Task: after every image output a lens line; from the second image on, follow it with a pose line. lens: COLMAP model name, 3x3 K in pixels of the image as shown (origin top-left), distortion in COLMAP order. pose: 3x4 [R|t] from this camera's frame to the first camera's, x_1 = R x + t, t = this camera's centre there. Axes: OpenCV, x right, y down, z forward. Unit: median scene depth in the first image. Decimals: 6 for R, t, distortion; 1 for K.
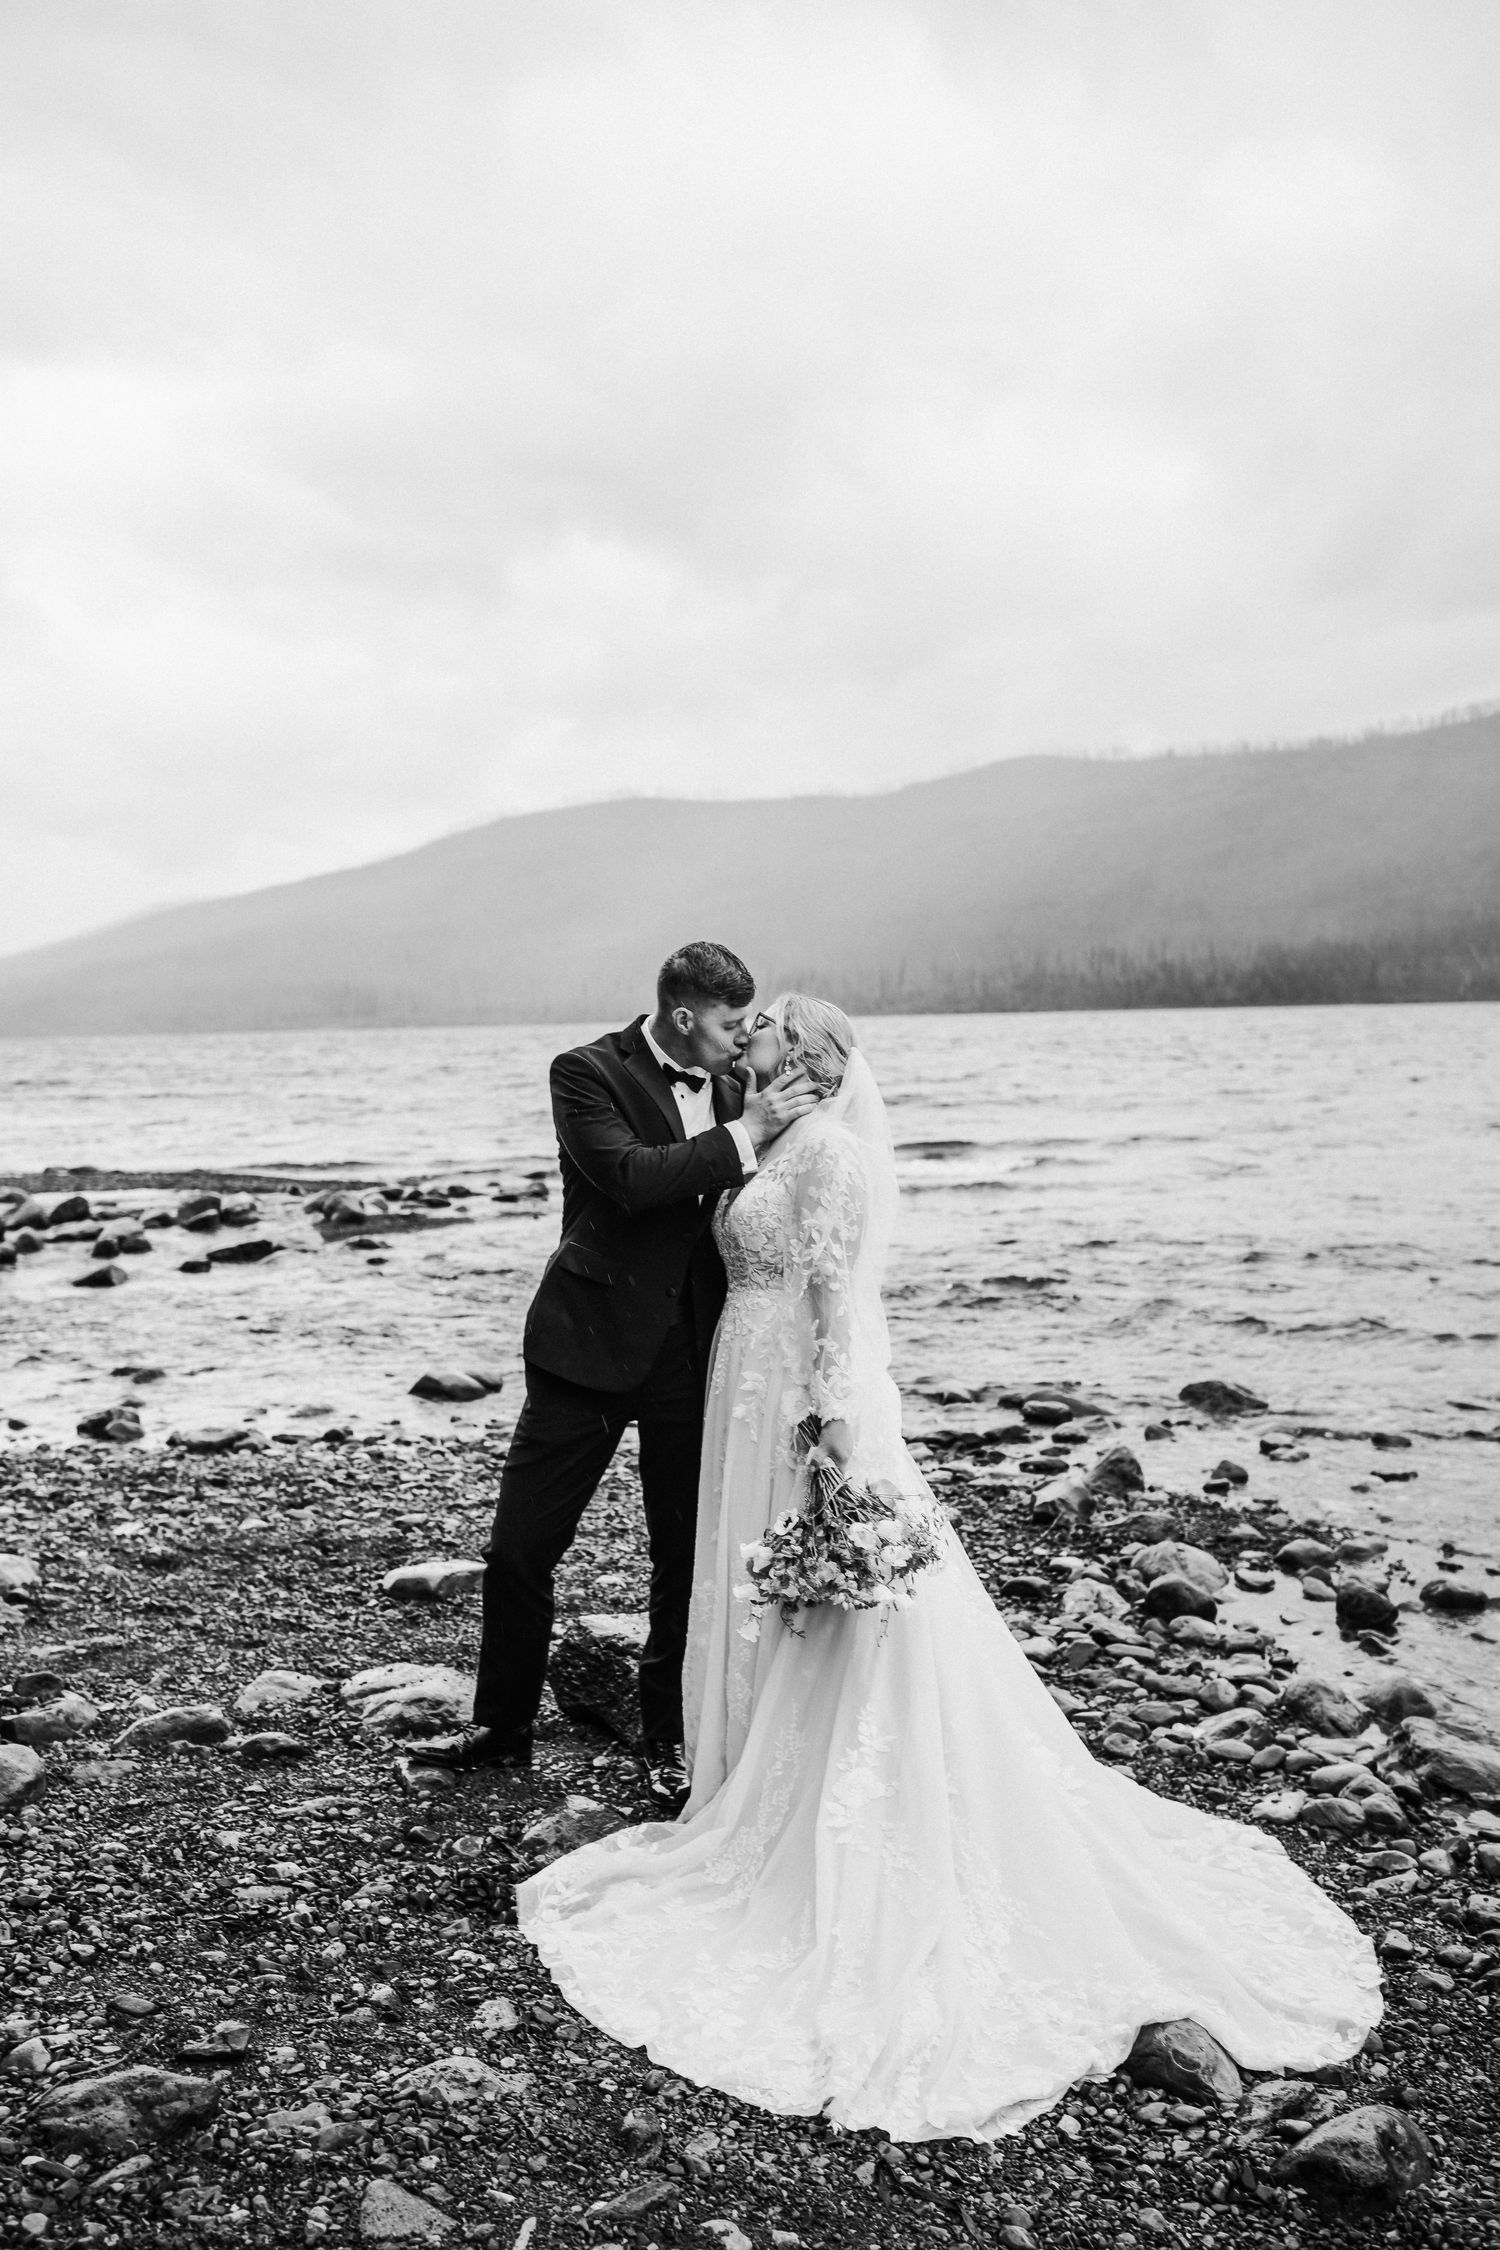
lens RADIAL K [[2277.0, 0, 527.0], [0, 2277.0, 1125.5], [0, 0, 1]] dist [0.002263, -0.020416]
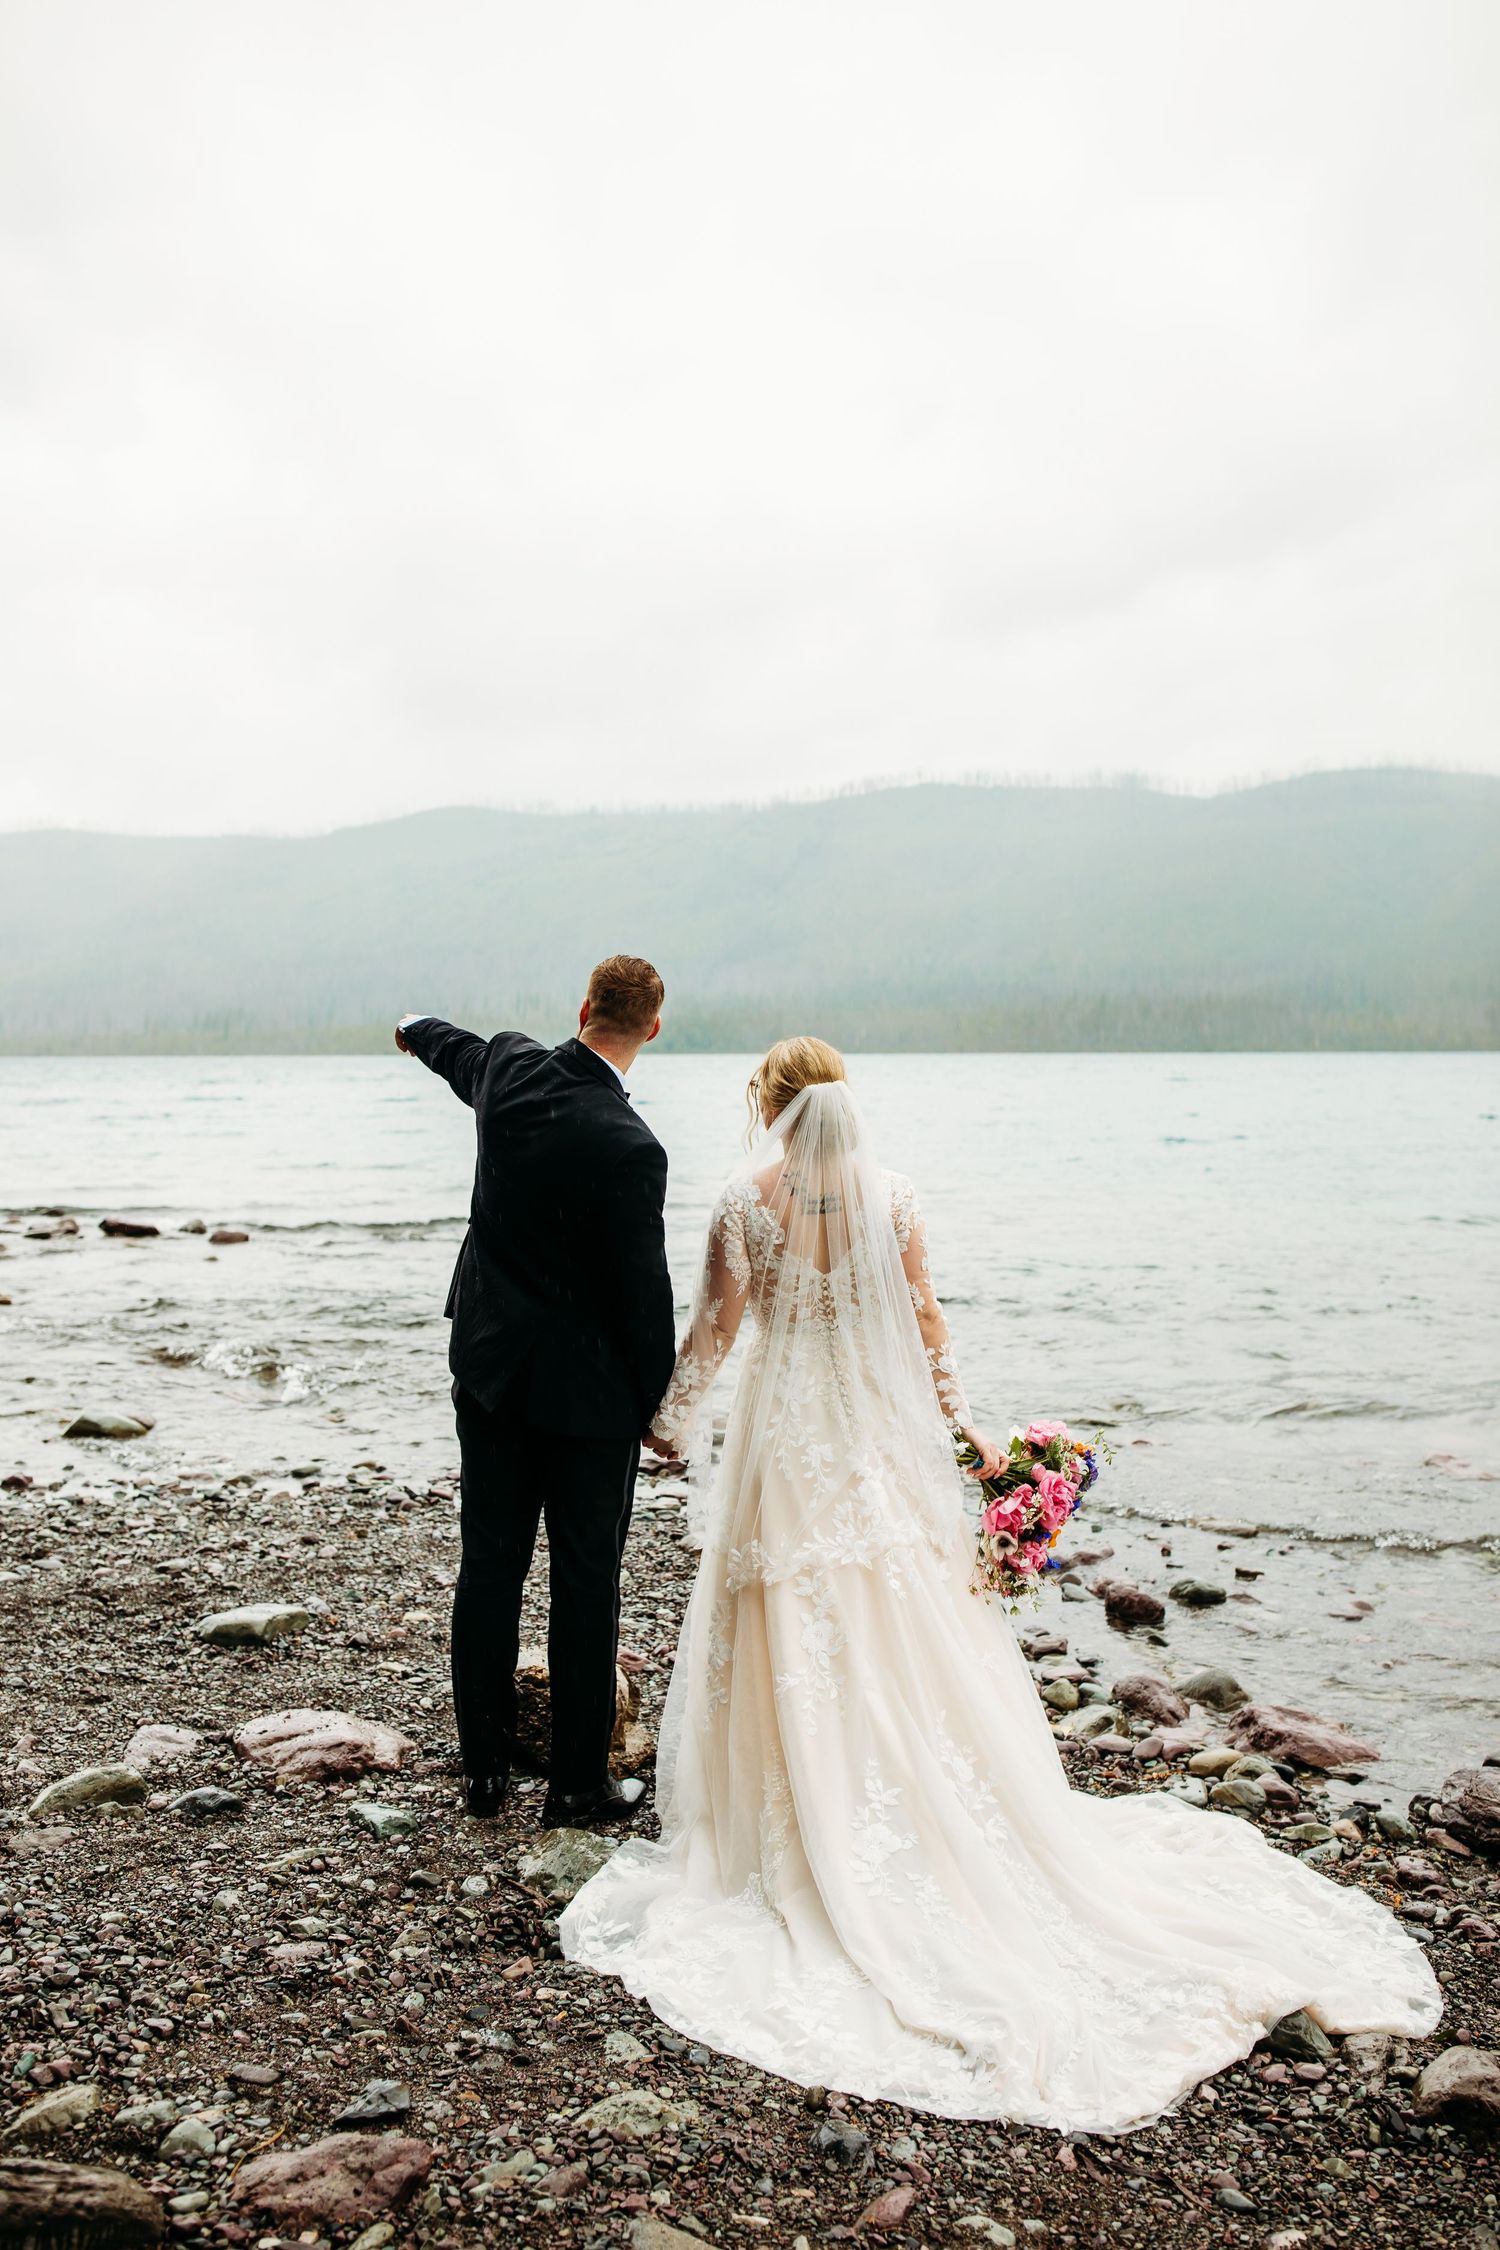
lens RADIAL K [[2277.0, 0, 527.0], [0, 2277.0, 1125.5], [0, 0, 1]] dist [0.002263, -0.020416]
pose [[0.962242, 0.011928, 0.271935, -0.278535], [-0.007313, 0.999812, -0.017979, 0.003289], [-0.272098, 0.015311, 0.962148, 0.036059]]
